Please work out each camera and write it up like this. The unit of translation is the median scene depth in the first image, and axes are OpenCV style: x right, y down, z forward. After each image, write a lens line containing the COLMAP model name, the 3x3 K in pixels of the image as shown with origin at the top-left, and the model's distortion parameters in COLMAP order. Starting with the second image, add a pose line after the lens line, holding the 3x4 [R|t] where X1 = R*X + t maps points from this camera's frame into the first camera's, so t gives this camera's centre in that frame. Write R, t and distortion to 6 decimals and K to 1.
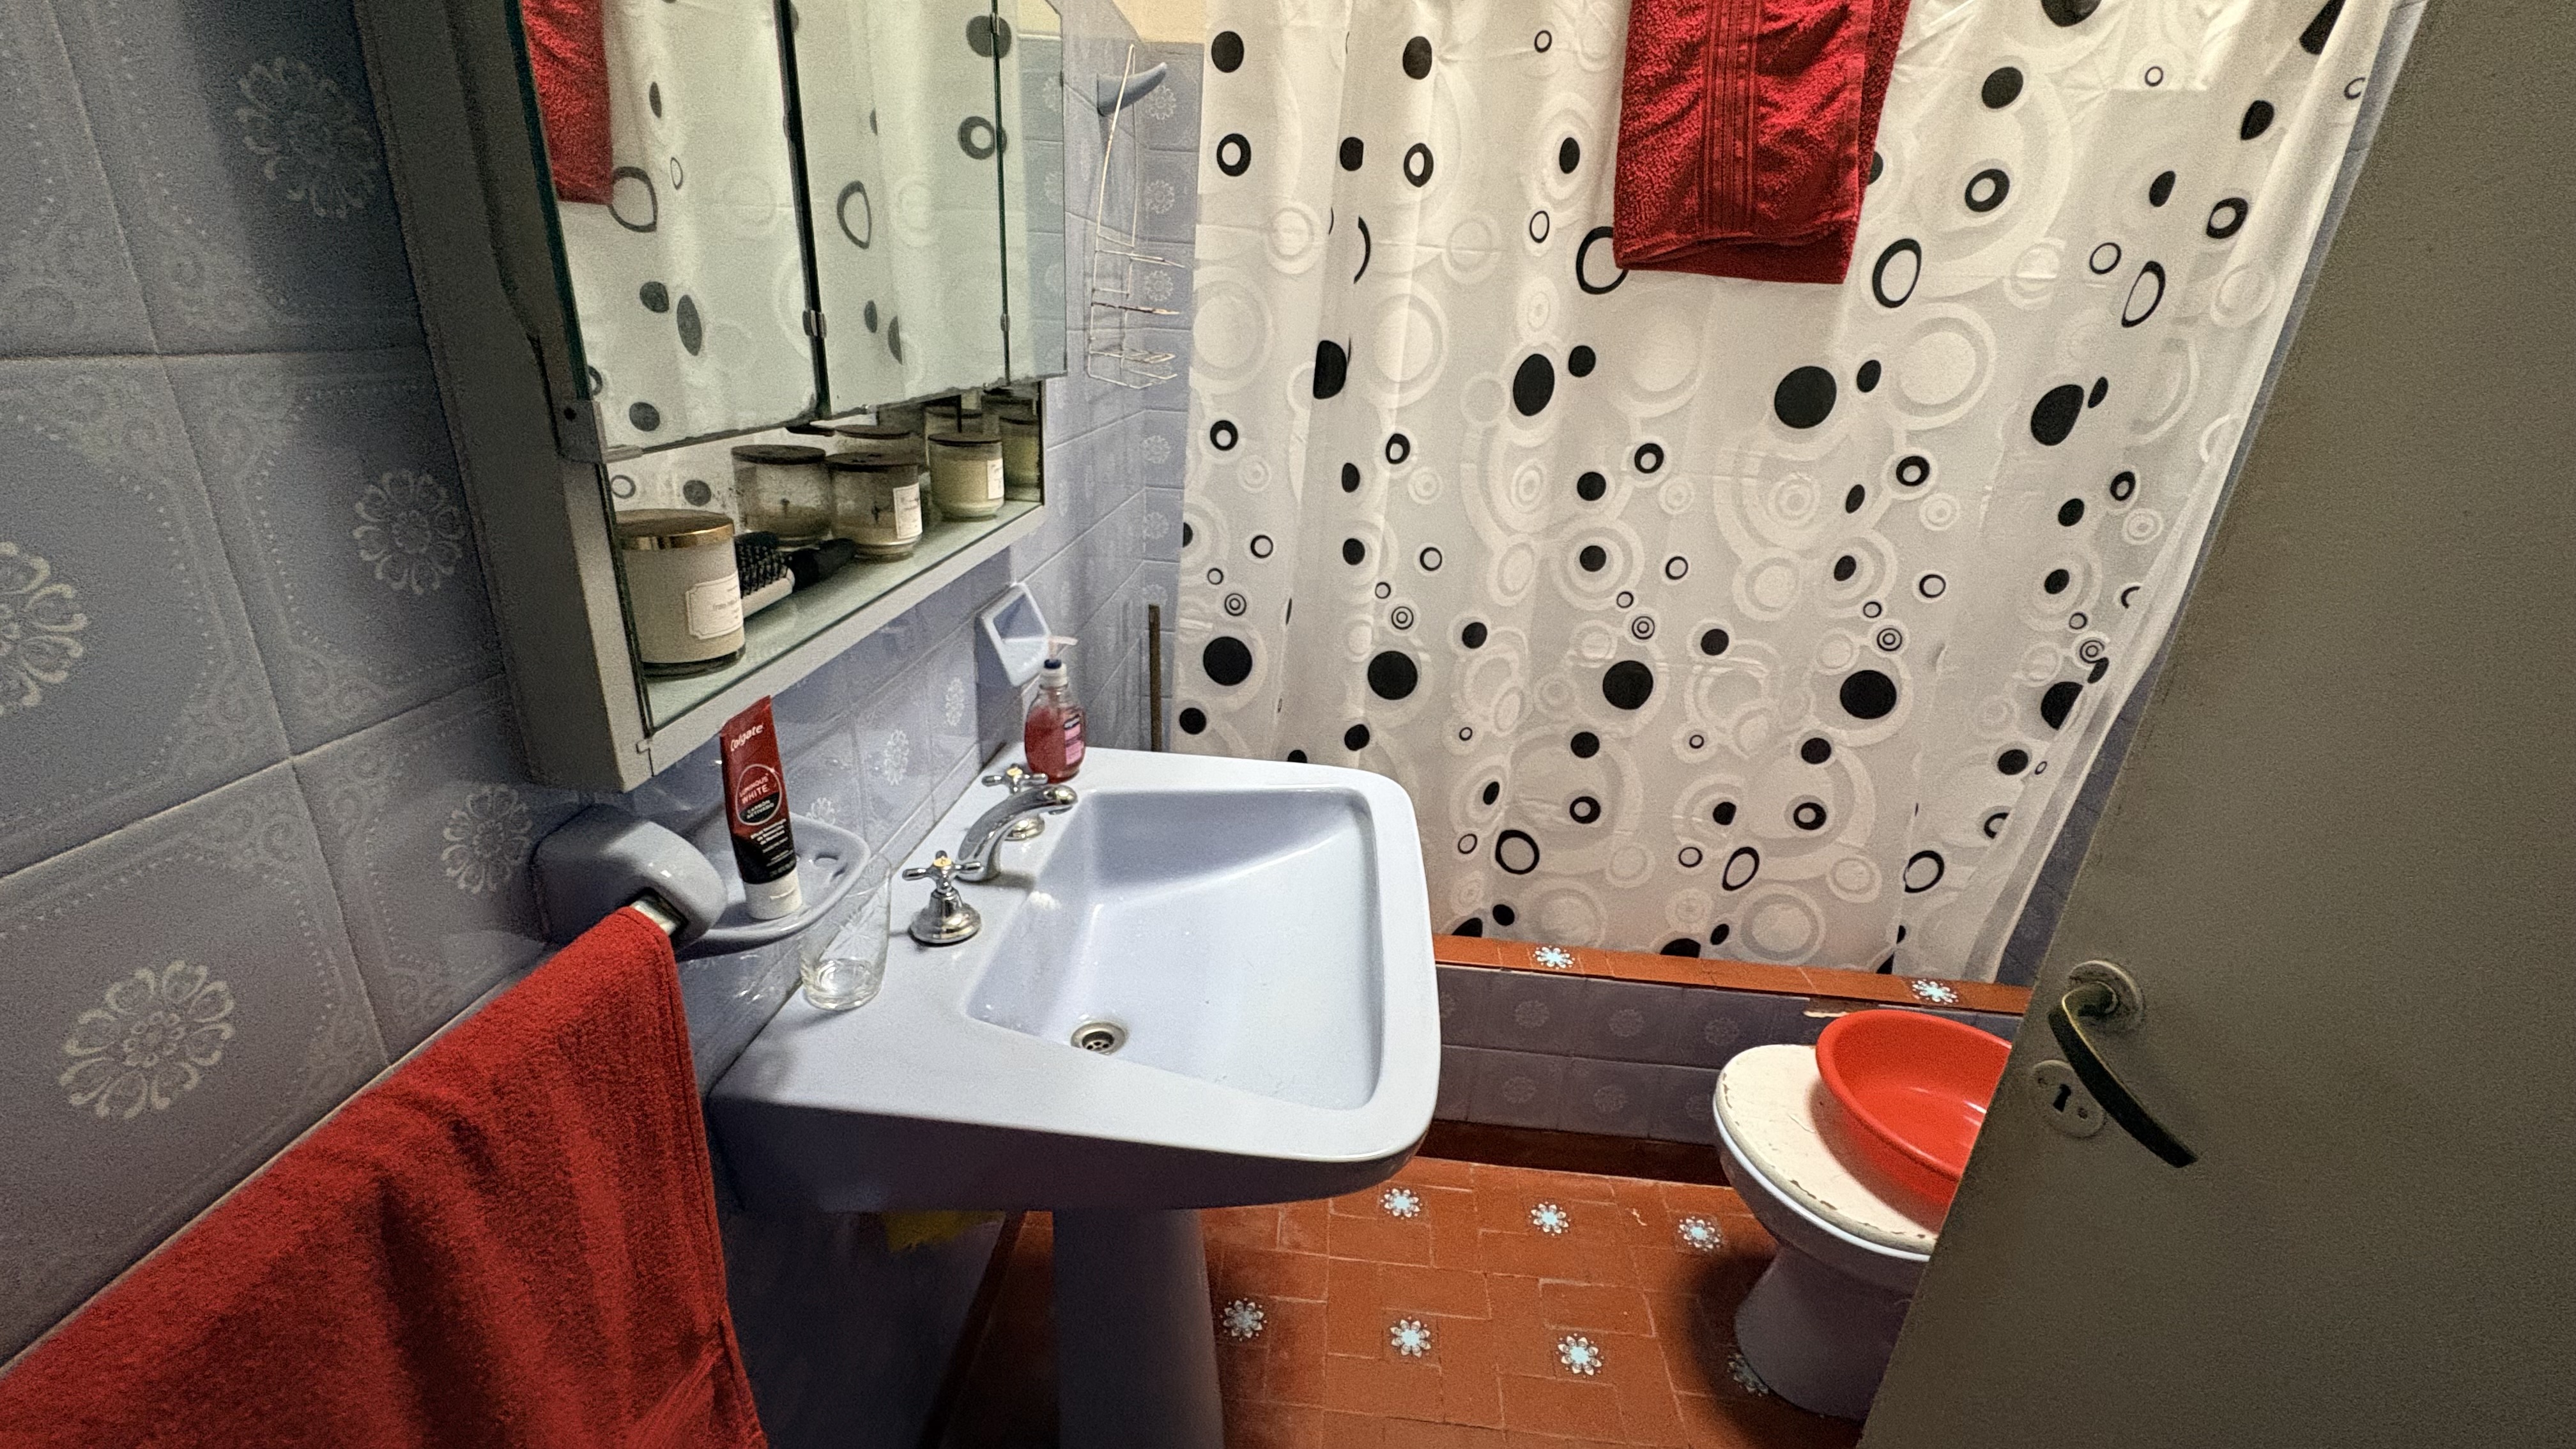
lens RADIAL K [[1022.9, 0, 1291.5], [0, 1022.9, 726.1], [0, 0, 1]] dist [-0.000015, 0.000165]
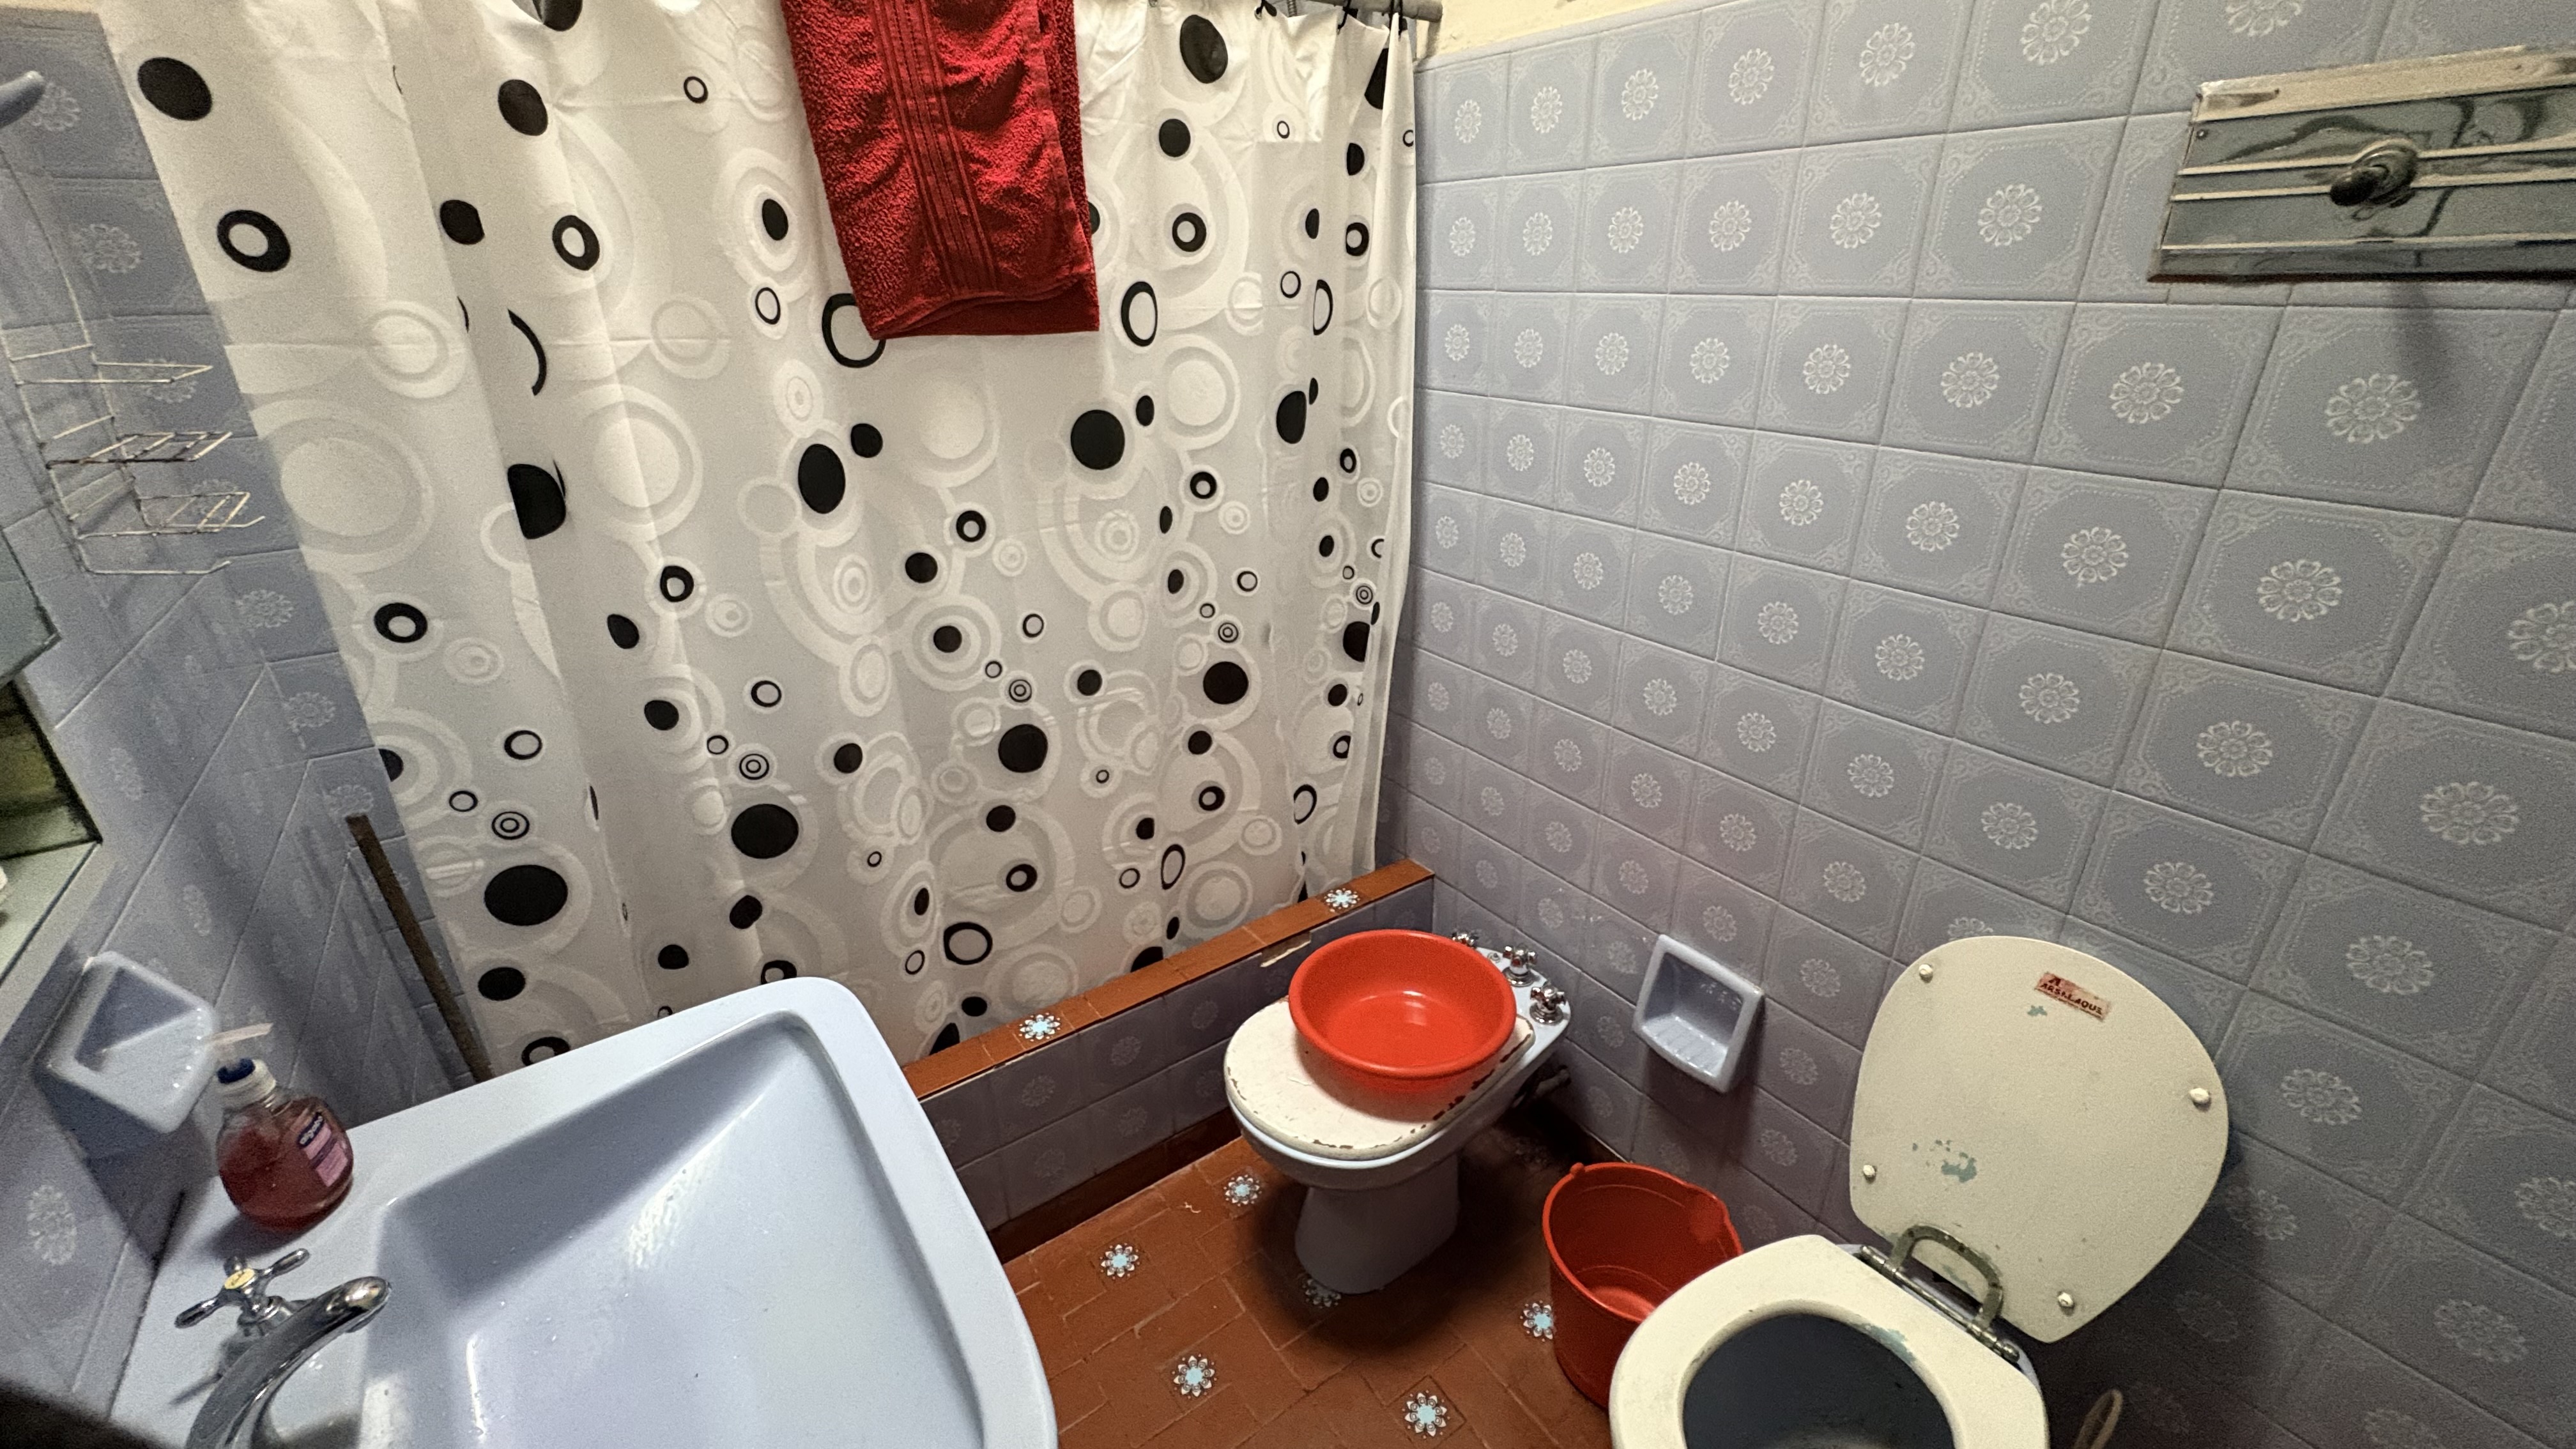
lens RADIAL K [[1022.9, 0, 1288.4], [0, 1022.9, 725.9], [0, 0, 1]] dist [-0.000015, 0.000165]
pose [[0.773991, -0.321967, 0.545229, 0.001100], [0.287786, 0.945871, 0.150022, -0.145534], [-0.564019, 0.040794, 0.824754, 0.061292]]
